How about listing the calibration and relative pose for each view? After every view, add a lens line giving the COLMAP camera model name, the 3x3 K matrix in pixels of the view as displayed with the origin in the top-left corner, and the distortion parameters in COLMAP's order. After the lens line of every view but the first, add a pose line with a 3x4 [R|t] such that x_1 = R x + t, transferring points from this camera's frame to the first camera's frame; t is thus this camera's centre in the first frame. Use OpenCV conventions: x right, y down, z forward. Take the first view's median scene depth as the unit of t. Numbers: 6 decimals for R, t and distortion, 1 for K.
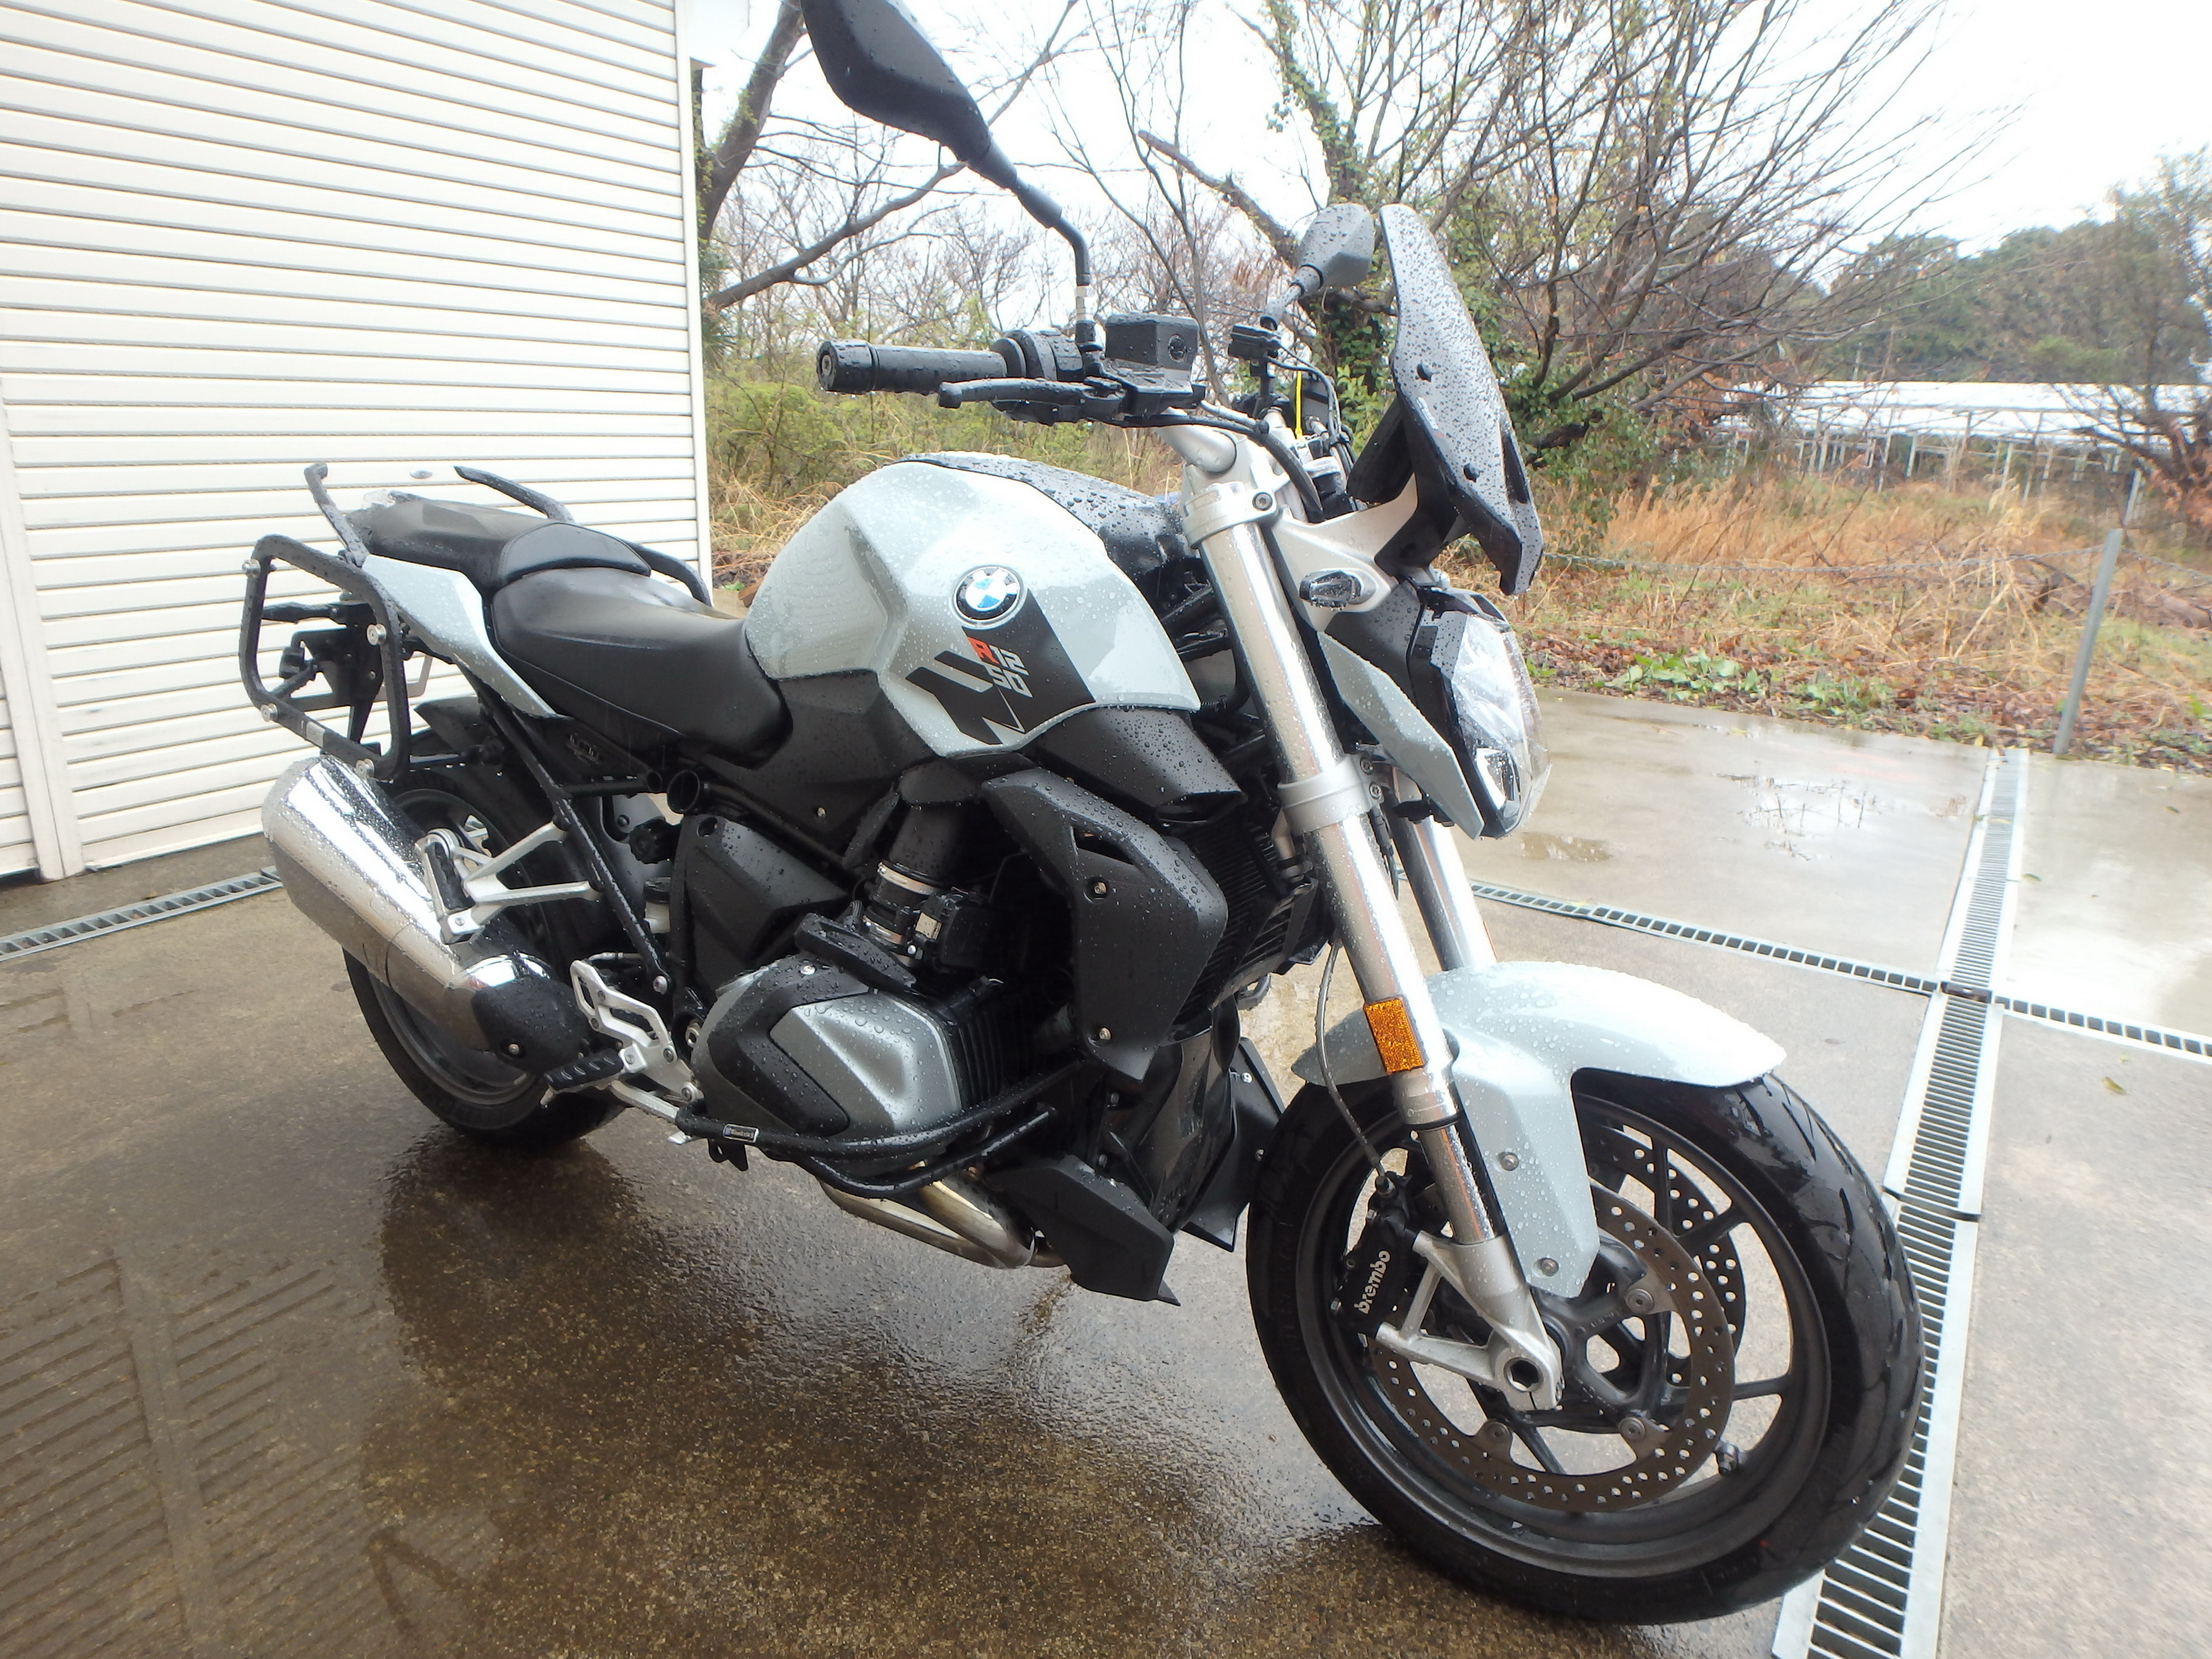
lens RADIAL K [[1321.7, 0, 1125.0], [0, 1321.7, 856.8], [0, 0, 1]] dist [-0.065232, 0.013681]
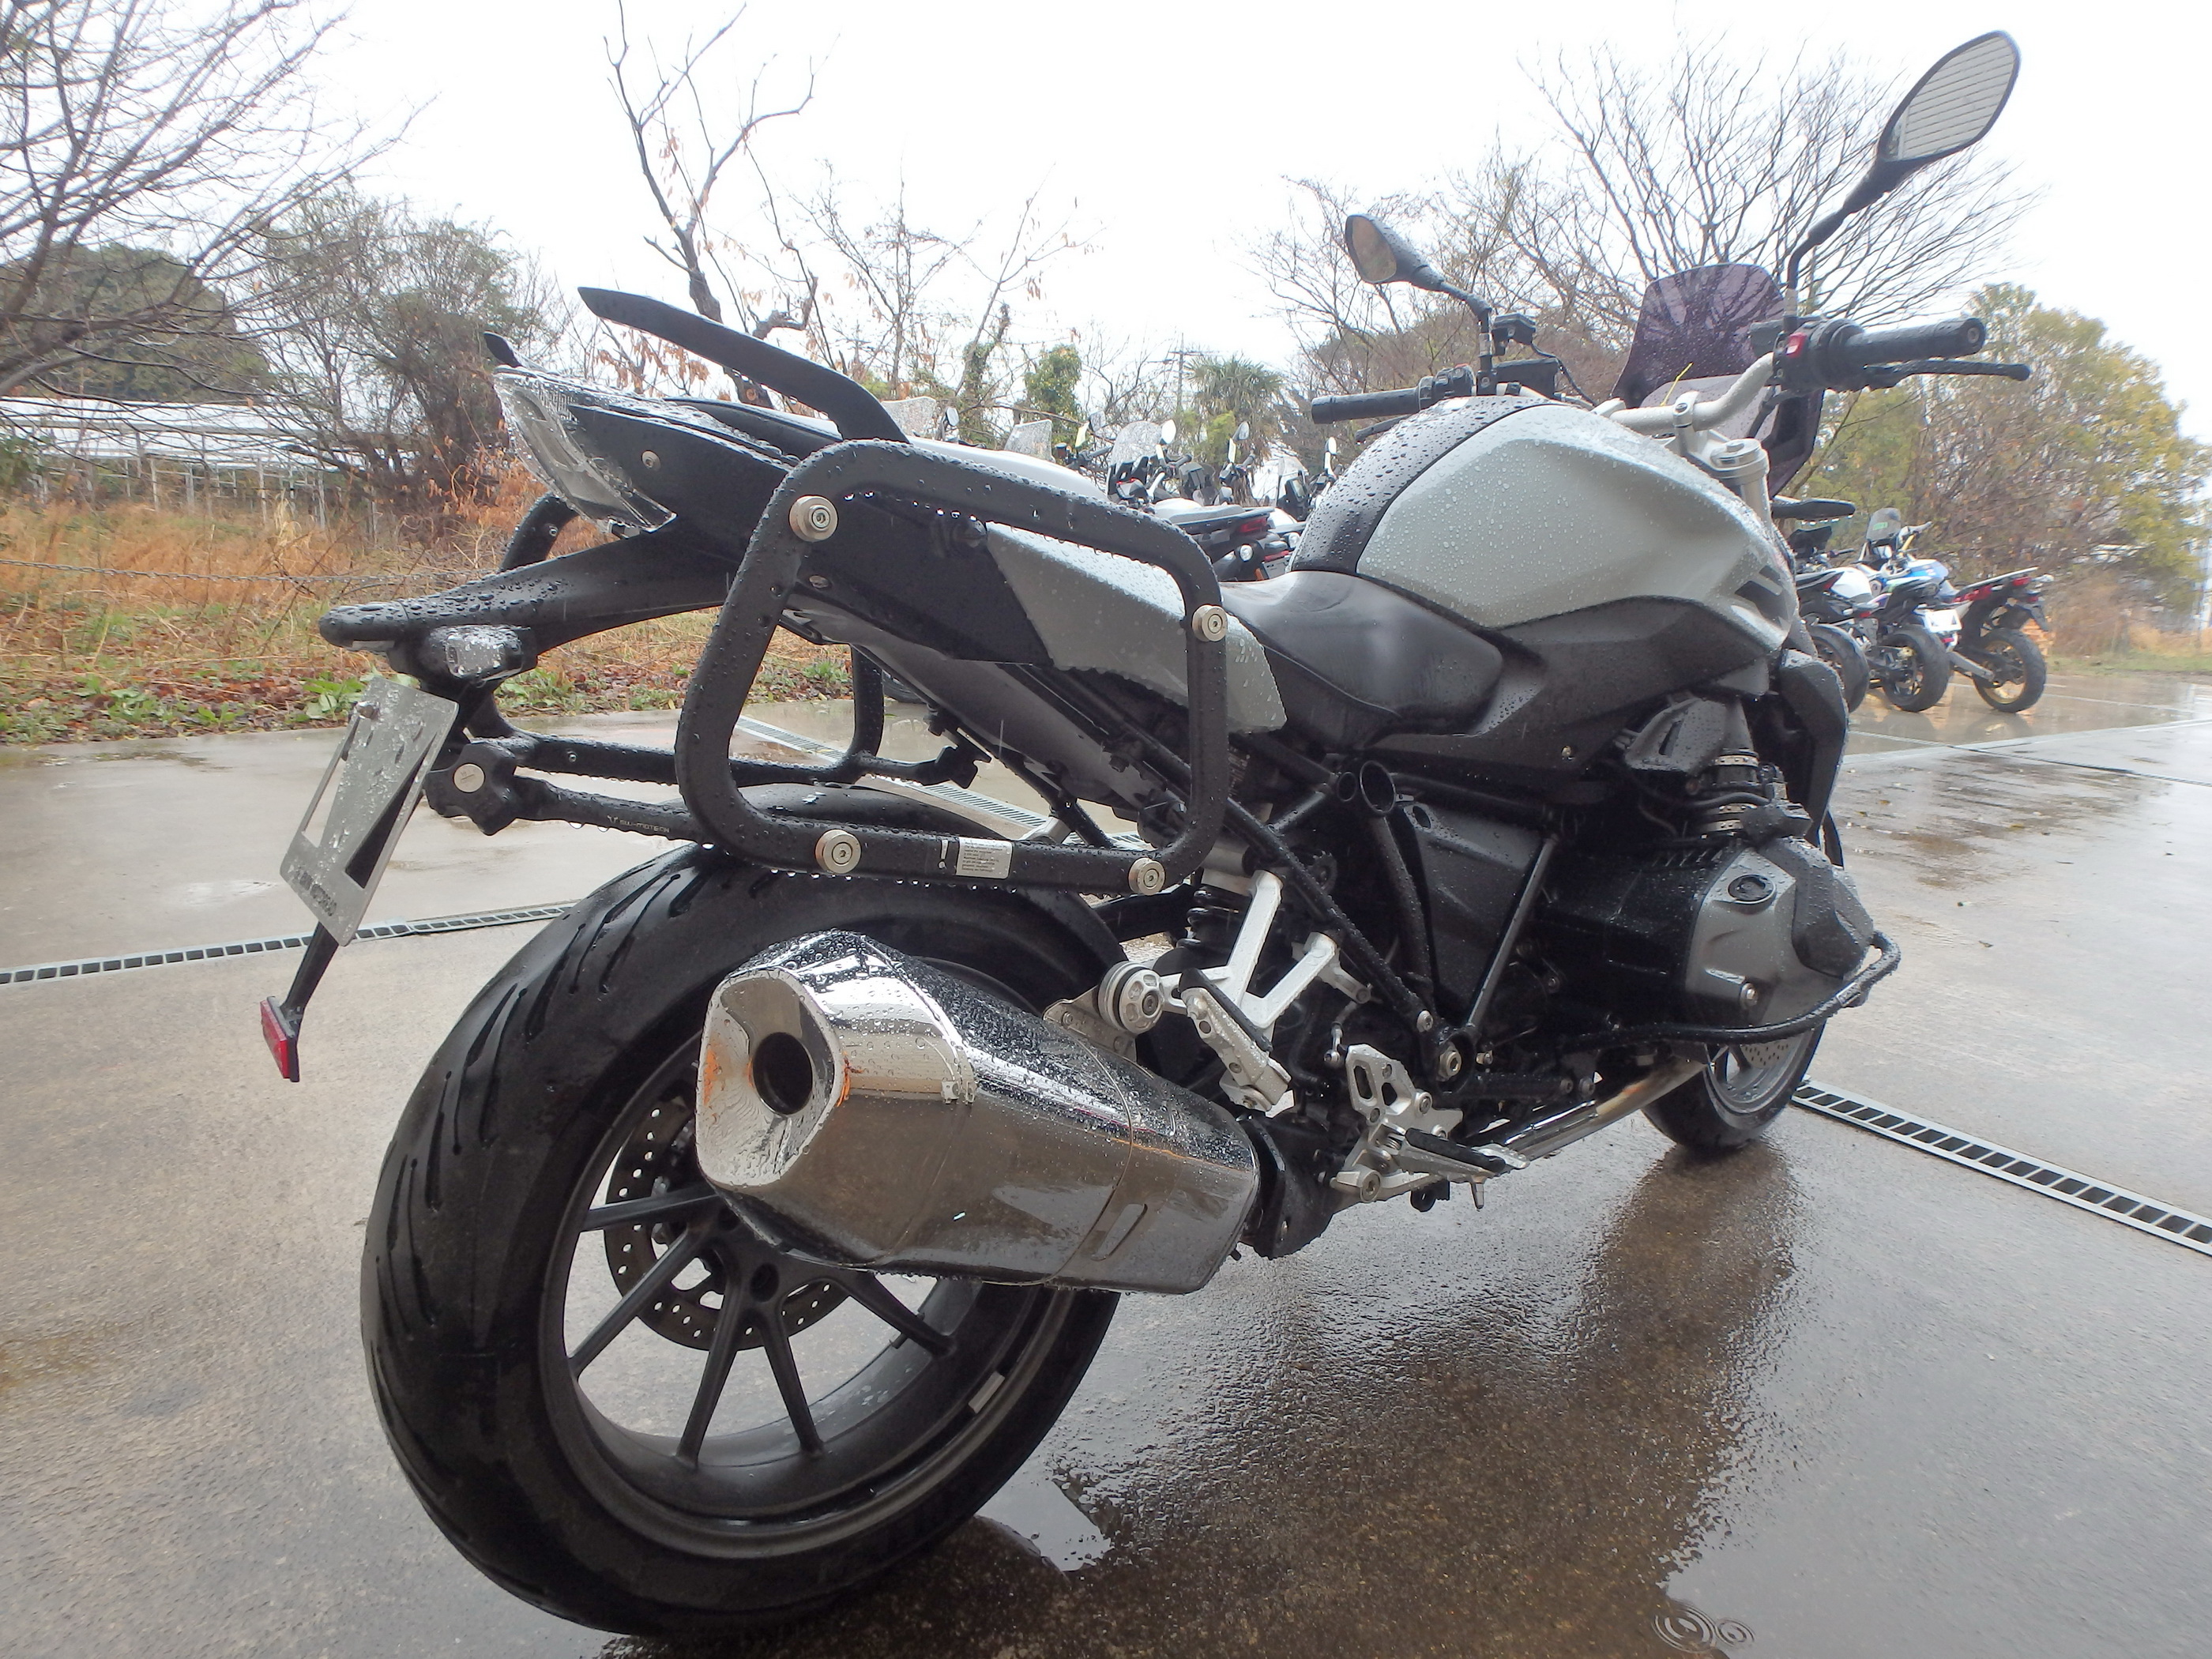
lens RADIAL K [[1370.4, 0, 1100.9], [0, 1370.4, 831.8], [0, 0, 1]] dist [-0.071810, 0.029103]
pose [[0.372911, -0.213667, 0.902931, -1.130549], [0.247106, 0.960851, 0.125318, -0.165966], [-0.894358, 0.176387, 0.411110, 0.783108]]
